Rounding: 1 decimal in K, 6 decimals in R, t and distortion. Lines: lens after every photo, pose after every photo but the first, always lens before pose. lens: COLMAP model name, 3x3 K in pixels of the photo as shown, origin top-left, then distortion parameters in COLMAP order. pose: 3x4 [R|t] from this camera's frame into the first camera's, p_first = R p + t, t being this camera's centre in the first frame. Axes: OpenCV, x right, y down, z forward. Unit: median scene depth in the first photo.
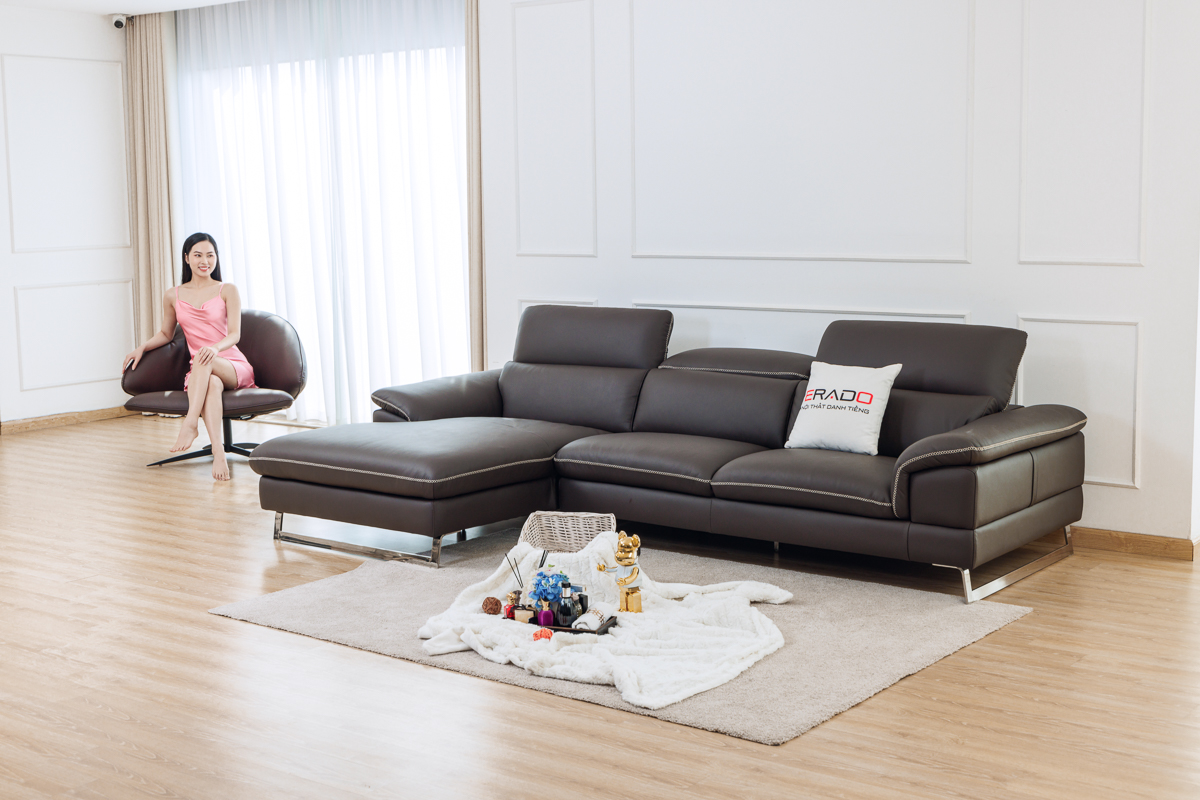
lens RADIAL K [[1618.0, 0, 600.0], [0, 1618.0, 400.0], [0, 0, 1]] dist [0.005357, -0.088135]
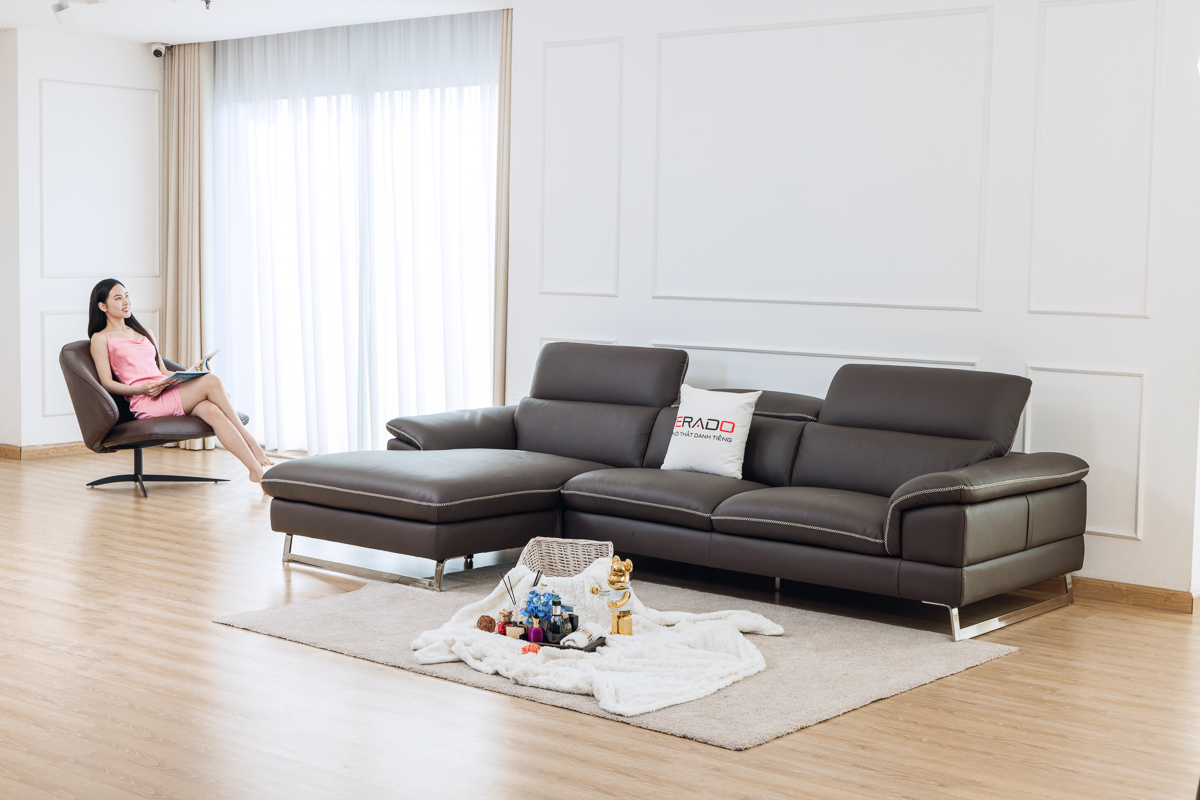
lens RADIAL K [[1753.0, 0, 600.0], [0, 1753.0, 400.0], [0, 0, 1]] dist [0.002534, -0.068004]
pose [[0.998702, 0.035133, -0.036886, 0.039593], [-0.036639, 0.998488, -0.040987, 0.027543], [0.035390, 0.042285, 0.998479, -0.107462]]
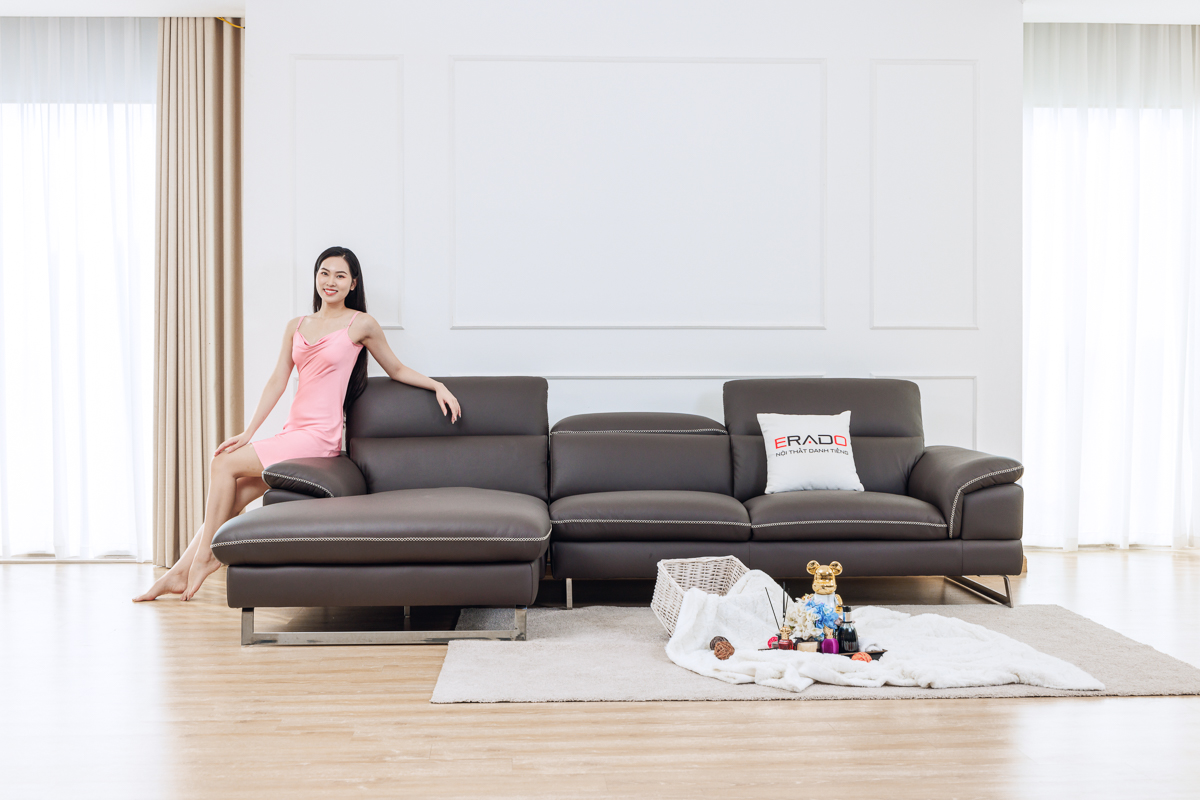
lens RADIAL K [[1556.4, 0, 599.5], [0, 1556.4, 383.7], [0, 0, 1]] dist [-0.004932, -0.020666]
pose [[0.762007, 0.009617, 0.647497, -0.678170], [0.074318, 0.991984, -0.102195, 0.059162], [-0.643290, 0.125994, 0.755185, 0.340757]]
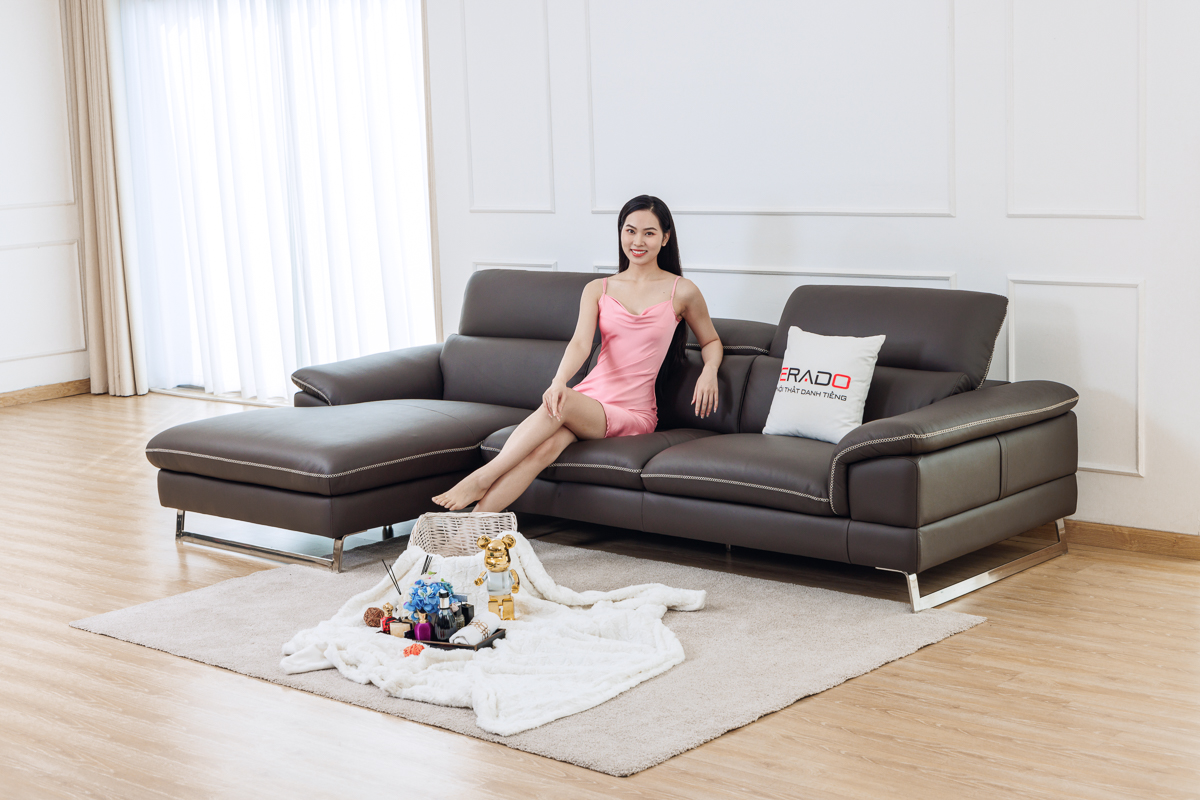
lens RADIAL K [[1905.9, 0, 600.0], [0, 1905.9, 400.0], [0, 0, 1]] dist [0.024257, -0.120932]
pose [[0.997215, -0.012062, -0.073594, 0.132006], [0.013893, 0.999605, 0.024418, -0.016431], [0.073270, -0.025373, 0.996989, -0.039132]]
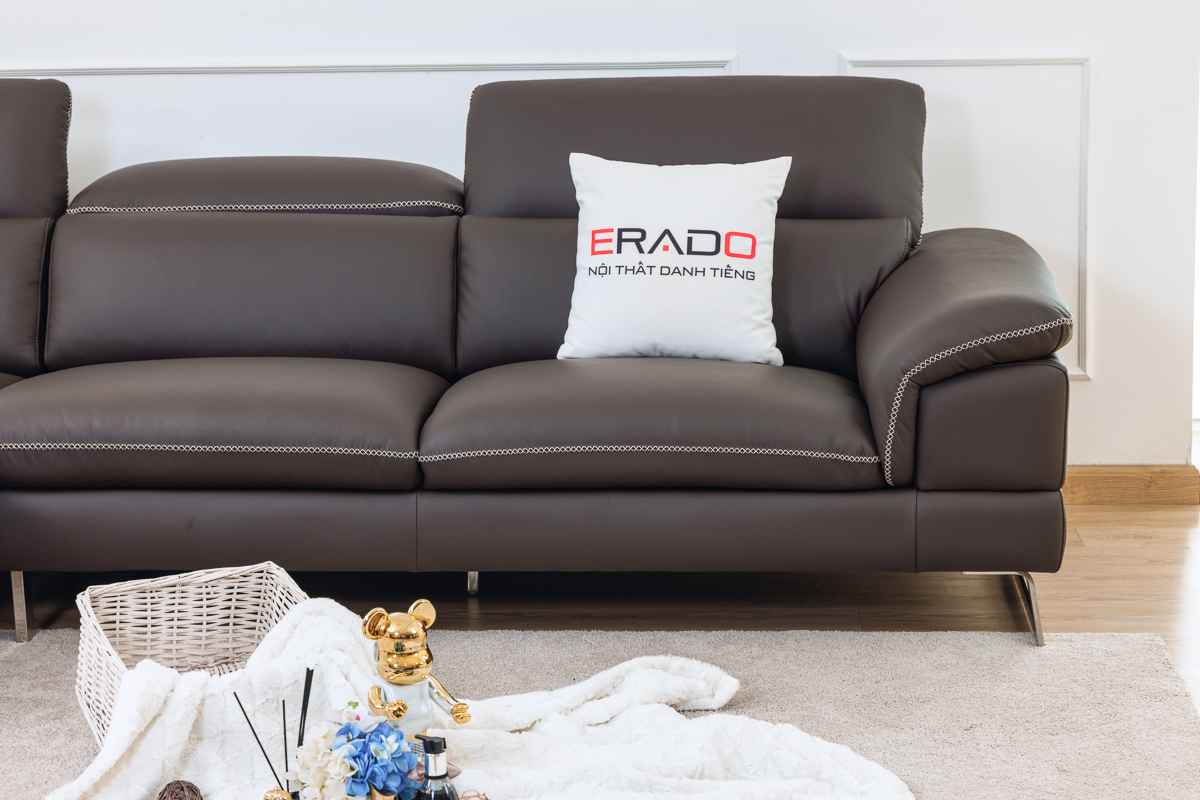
lens RADIAL K [[2806.3, 0, 600.0], [0, 2806.3, 400.0], [0, 0, 1]] dist [0.066622, -0.161939]
pose [[0.829398, -0.100283, 0.549584, -0.327728], [0.075119, 0.994842, 0.068165, -0.013294], [-0.553586, -0.015252, 0.832653, 0.367584]]
